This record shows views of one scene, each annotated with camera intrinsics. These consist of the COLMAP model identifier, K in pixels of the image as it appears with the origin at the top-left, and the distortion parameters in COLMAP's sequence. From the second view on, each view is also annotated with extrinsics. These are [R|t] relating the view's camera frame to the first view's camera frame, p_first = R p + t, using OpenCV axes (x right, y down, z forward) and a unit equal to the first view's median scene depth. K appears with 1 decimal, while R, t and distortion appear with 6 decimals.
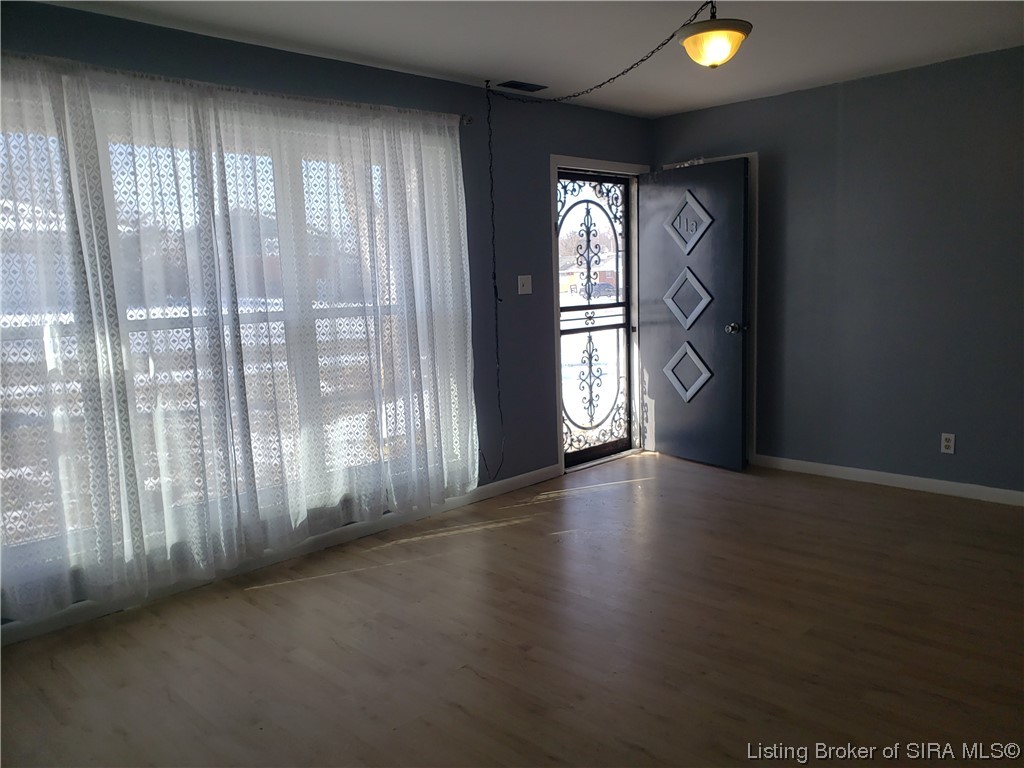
lens RADIAL K [[802.0, 0, 512.0], [0, 802.0, 384.0], [0, 0, 1]] dist [0.083815, -0.144034]
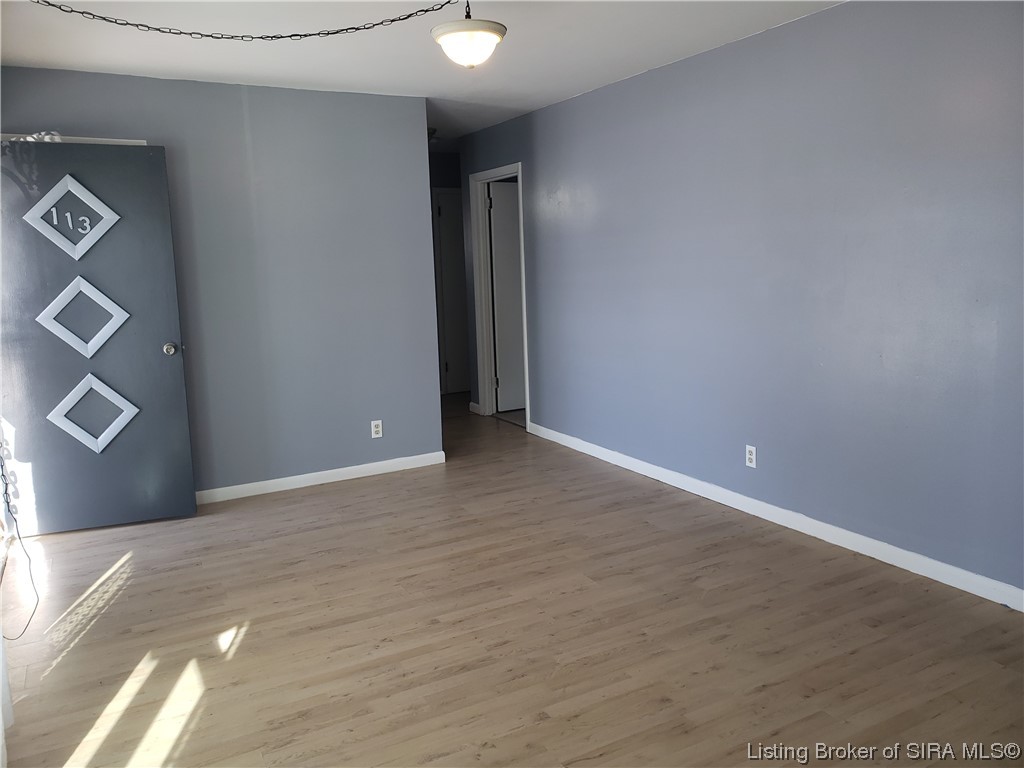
lens RADIAL K [[802.0, 0, 512.0], [0, 802.0, 384.0], [0, 0, 1]] dist [0.083815, -0.144034]
pose [[0.262632, -0.126914, 0.956513, -0.428791], [0.148175, 0.984858, 0.089990, -0.055407], [-0.953451, 0.118097, 0.277461, 0.427473]]
